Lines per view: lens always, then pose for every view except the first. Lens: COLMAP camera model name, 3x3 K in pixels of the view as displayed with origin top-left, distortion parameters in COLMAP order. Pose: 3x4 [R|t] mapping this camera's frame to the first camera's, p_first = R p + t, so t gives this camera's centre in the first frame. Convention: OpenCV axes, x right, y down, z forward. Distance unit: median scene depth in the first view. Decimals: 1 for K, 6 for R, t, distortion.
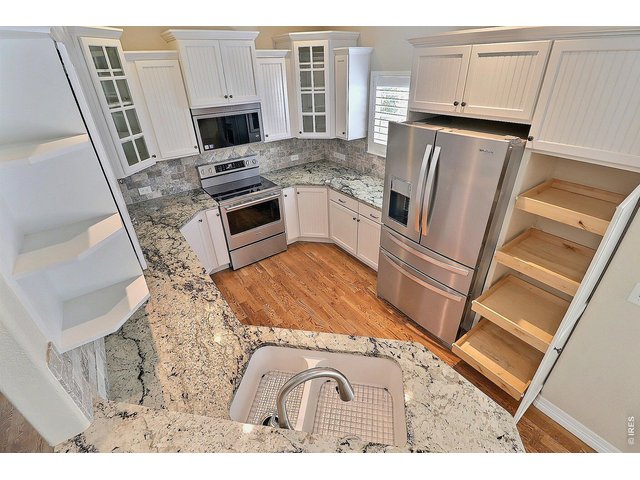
lens RADIAL K [[300.1, 0, 322.4], [0, 300.1, 236.5], [0, 0, 1]] dist [-0.002766, -0.001864]
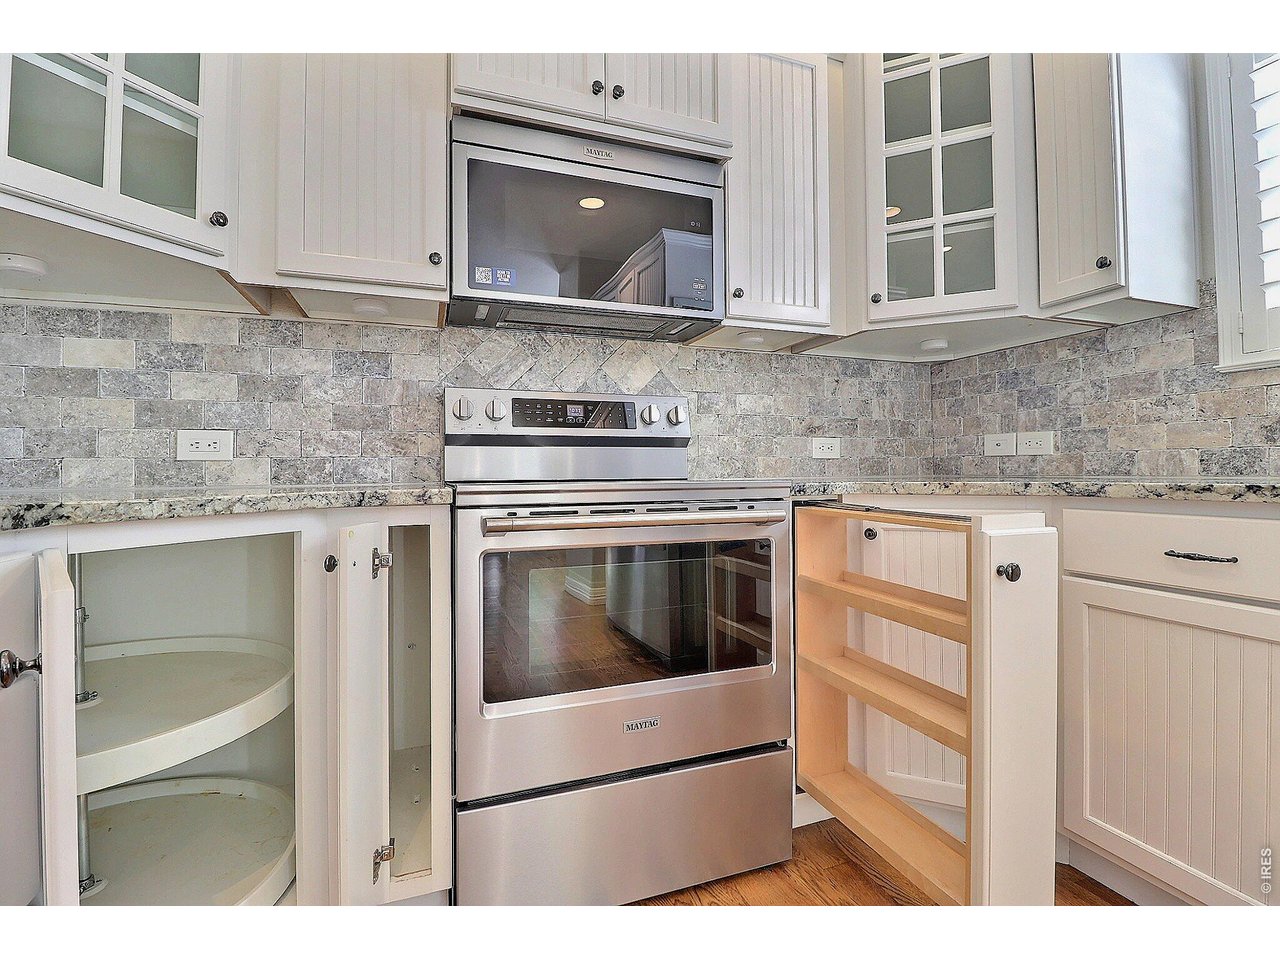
lens RADIAL K [[600.2, 0, 647.6], [0, 600.2, 467.9], [0, 0, 1]] dist [-0.002766, -0.001864]
pose [[0.963388, 0.022881, -0.267132, -0.125469], [-0.153377, 0.864249, -0.479114, 0.032545], [0.219906, 0.502544, 0.836116, 0.663754]]
